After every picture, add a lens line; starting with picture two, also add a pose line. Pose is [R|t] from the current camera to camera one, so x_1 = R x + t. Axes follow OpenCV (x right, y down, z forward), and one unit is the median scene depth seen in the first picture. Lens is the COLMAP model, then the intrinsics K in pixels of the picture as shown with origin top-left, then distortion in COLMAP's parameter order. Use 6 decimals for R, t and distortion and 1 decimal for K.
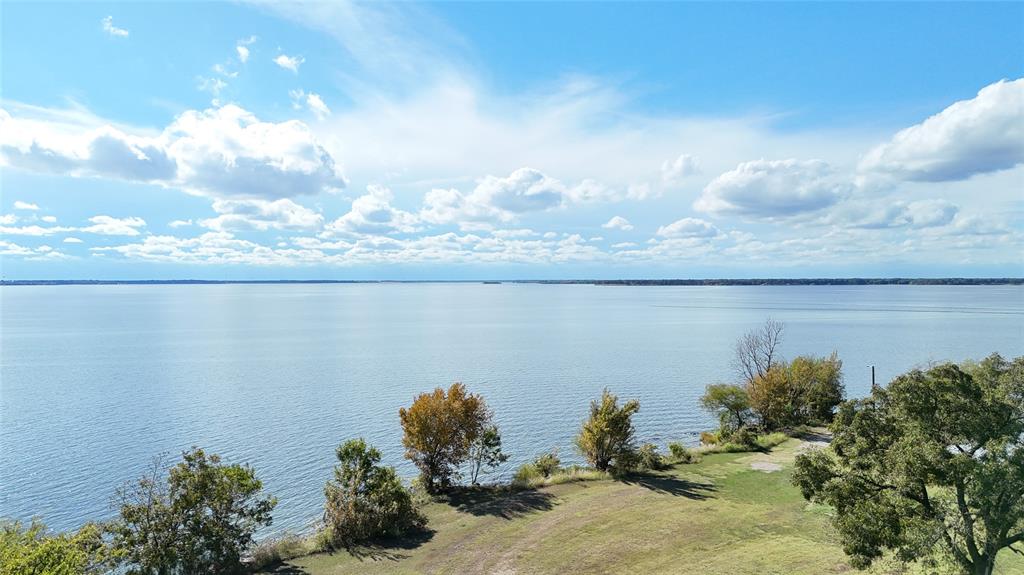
lens RADIAL K [[756.7, 0, 507.5], [0, 756.7, 290.7], [0, 0, 1]] dist [0.069496, -0.068614]
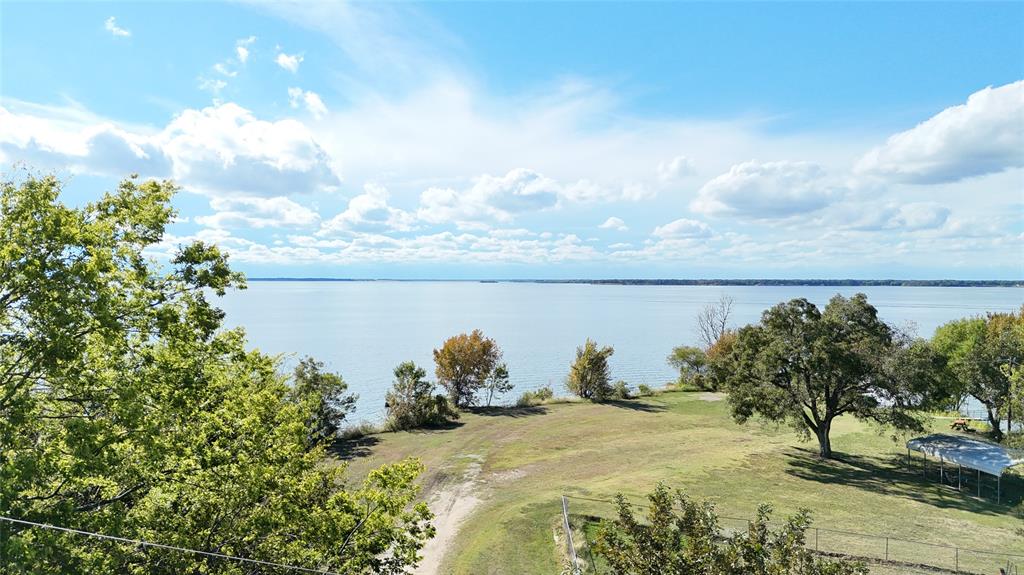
lens RADIAL K [[756.7, 0, 513.8], [0, 756.7, 264.7], [0, 0, 1]] dist [0.069496, -0.068614]
pose [[0.999889, 0.005562, 0.013836, -0.013076], [-0.005096, 0.999426, -0.033487, 0.035008], [-0.014015, 0.033412, 0.999343, -0.232546]]
